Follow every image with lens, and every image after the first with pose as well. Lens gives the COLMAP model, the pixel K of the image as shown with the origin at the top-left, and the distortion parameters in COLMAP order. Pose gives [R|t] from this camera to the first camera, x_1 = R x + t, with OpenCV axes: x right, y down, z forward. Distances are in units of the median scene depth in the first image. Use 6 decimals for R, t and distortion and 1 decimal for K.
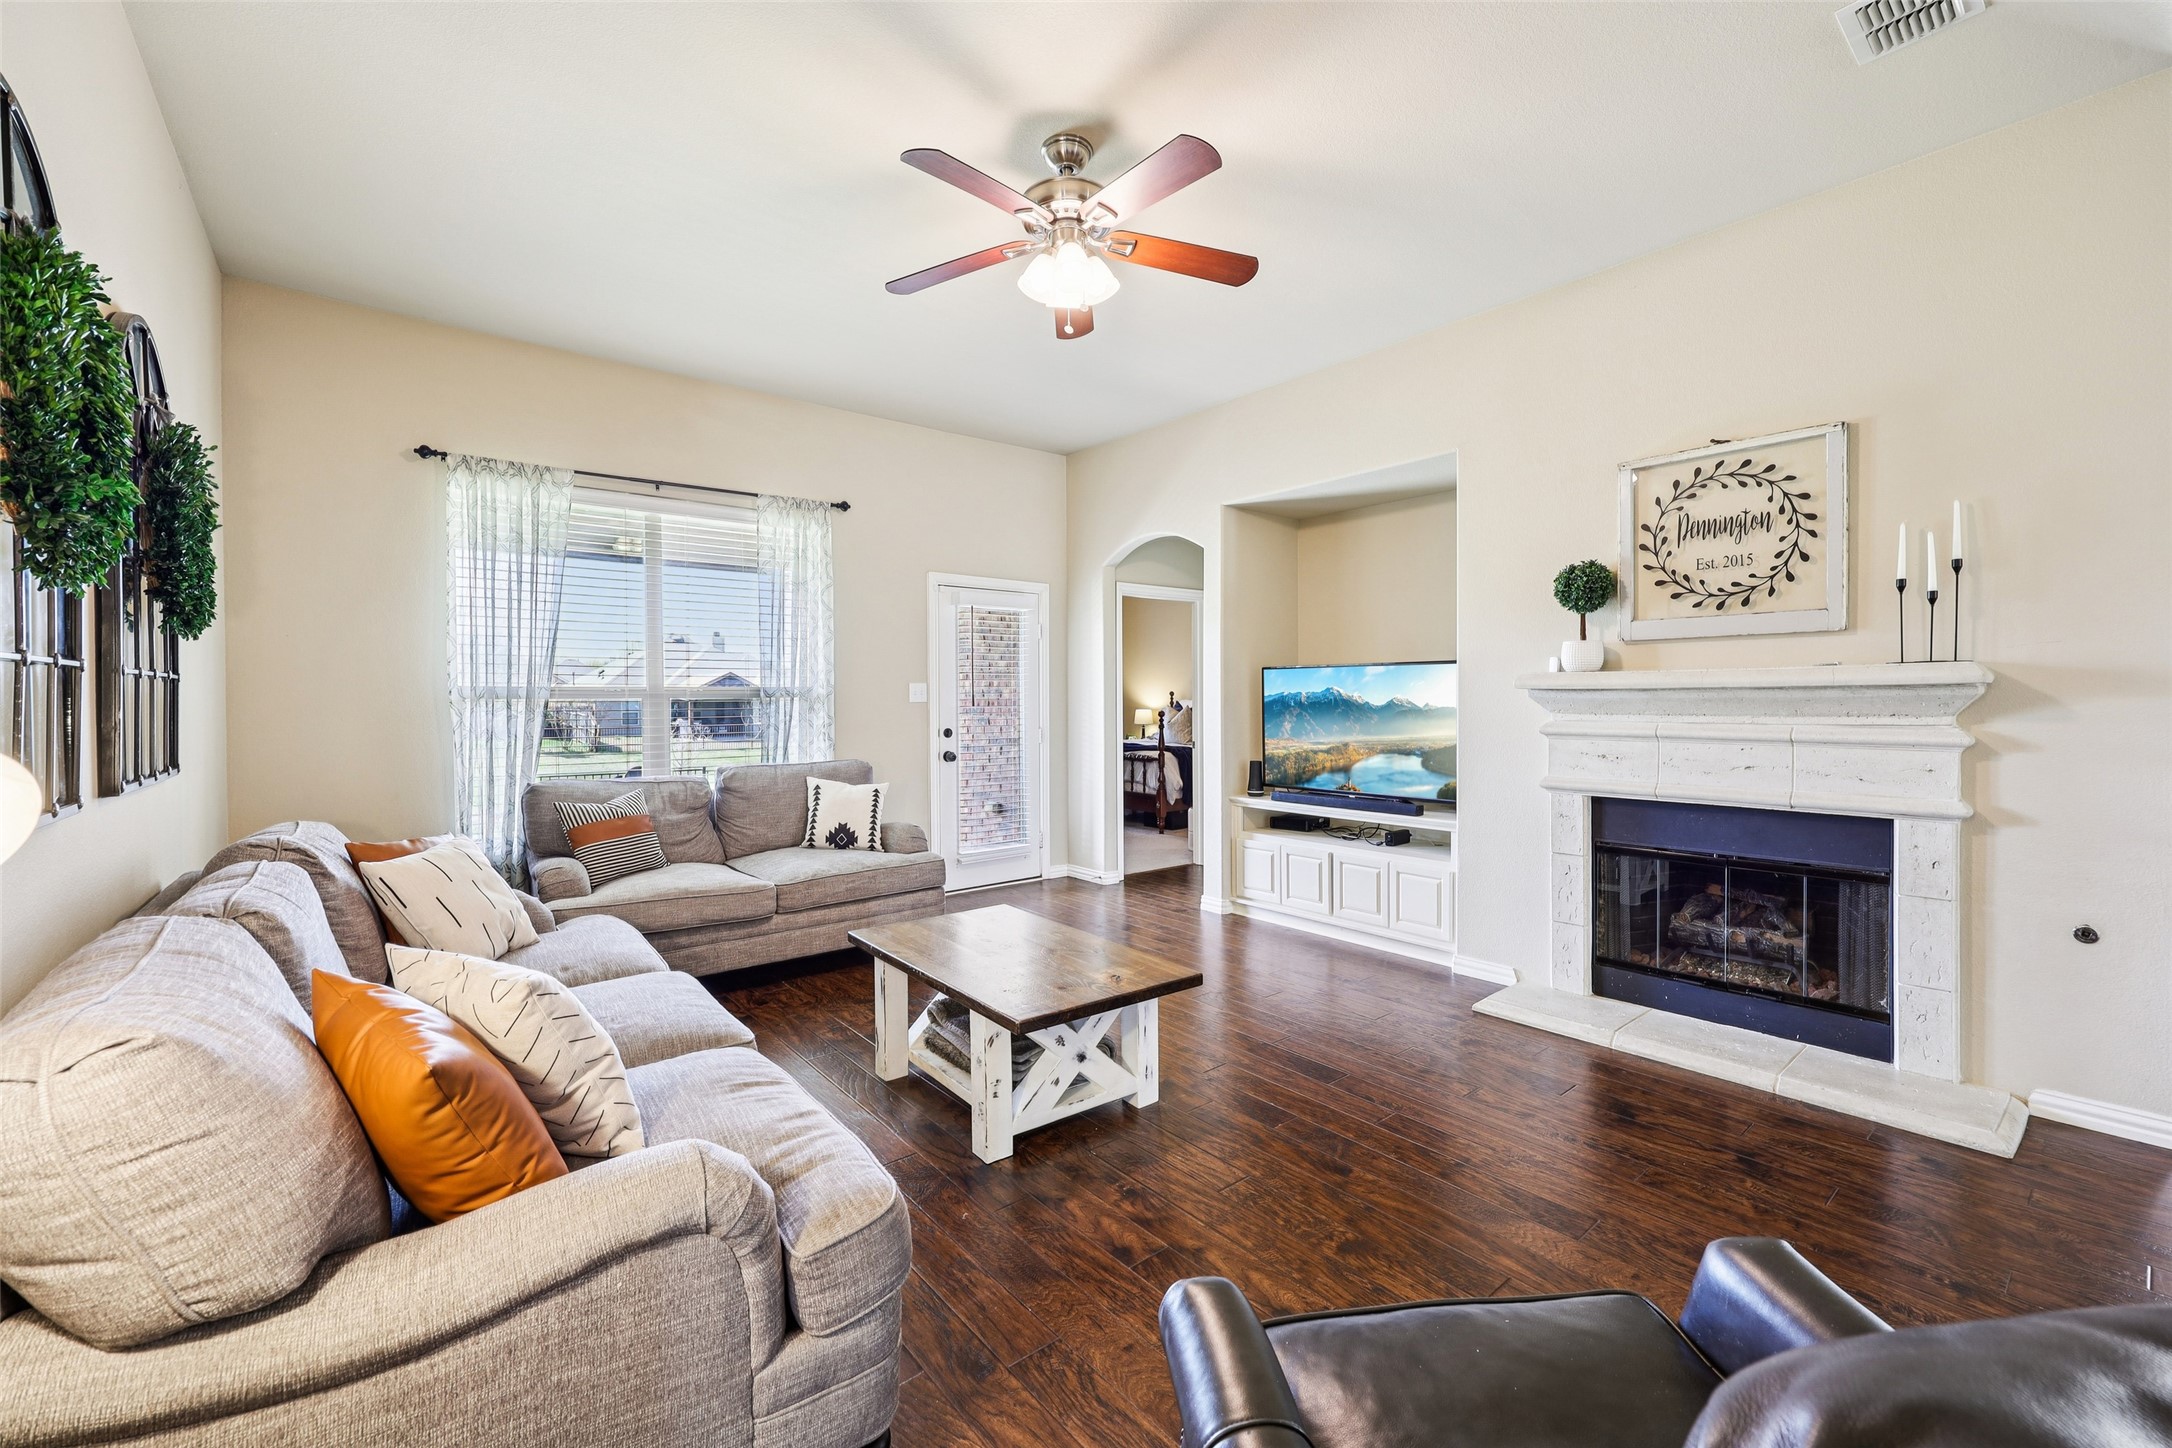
lens RADIAL K [[882.7, 0, 1035.9], [0, 882.7, 717.9], [0, 0, 1]] dist [0.001495, -0.000012]
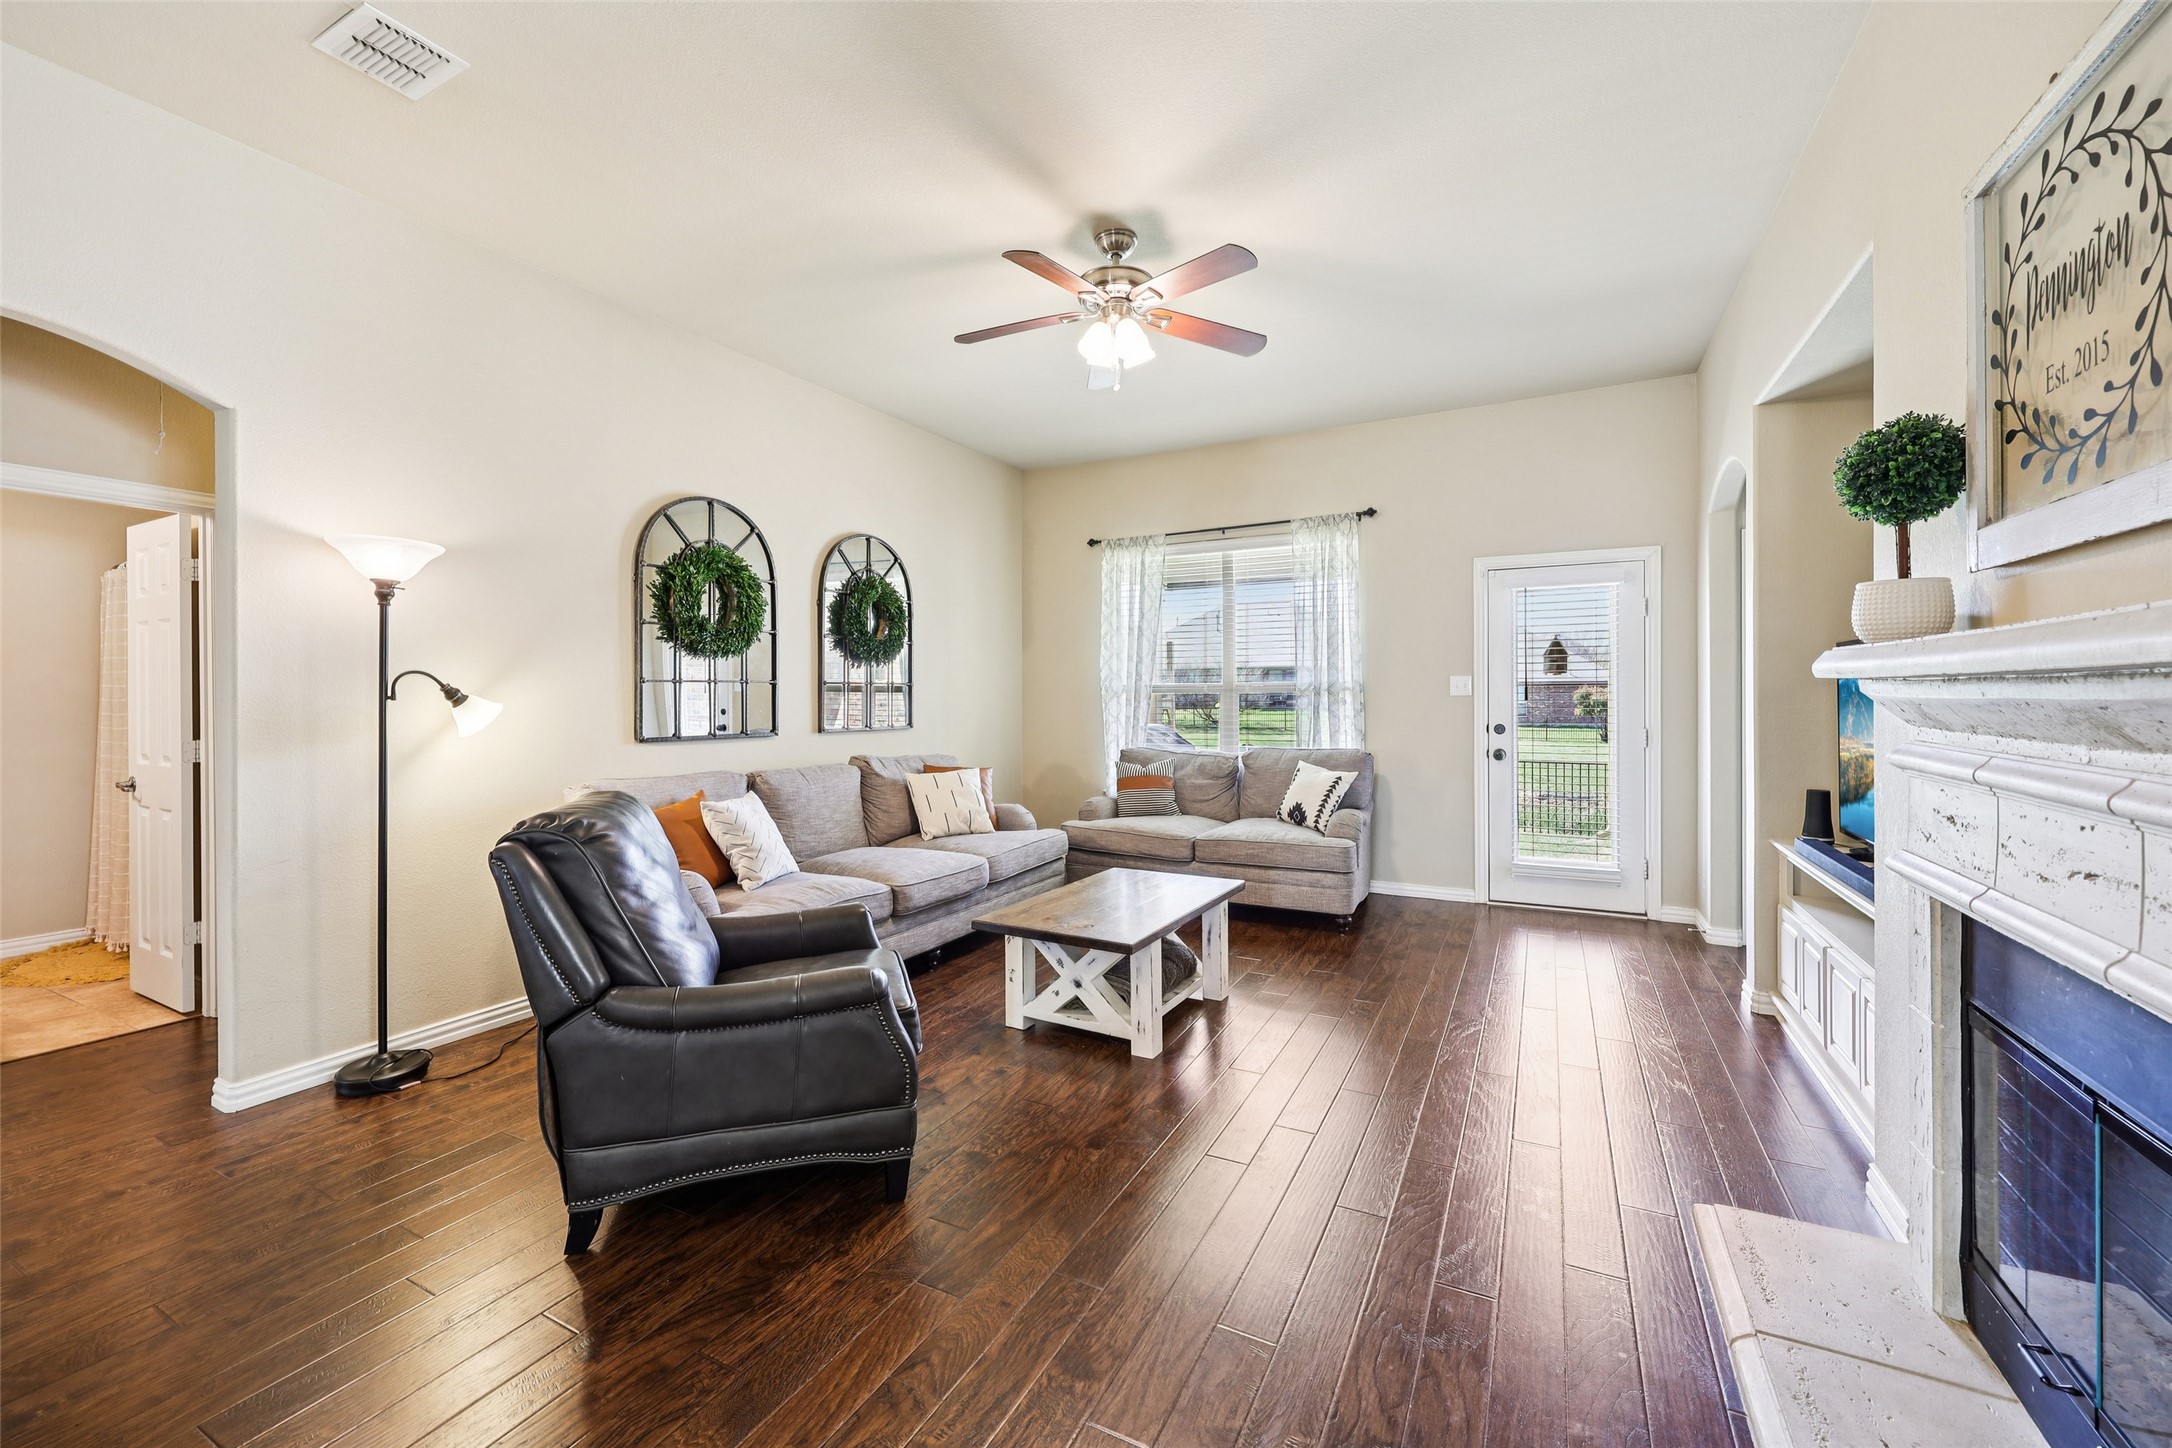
lens RADIAL K [[882.7, 0, 1115.9], [0, 882.7, 705.1], [0, 0, 1]] dist [0.001495, -0.000012]
pose [[0.412114, 0.013662, -0.911030, 0.749198], [-0.015368, 0.999850, 0.008042, -0.011923], [0.911003, 0.010687, 0.412262, 0.331821]]
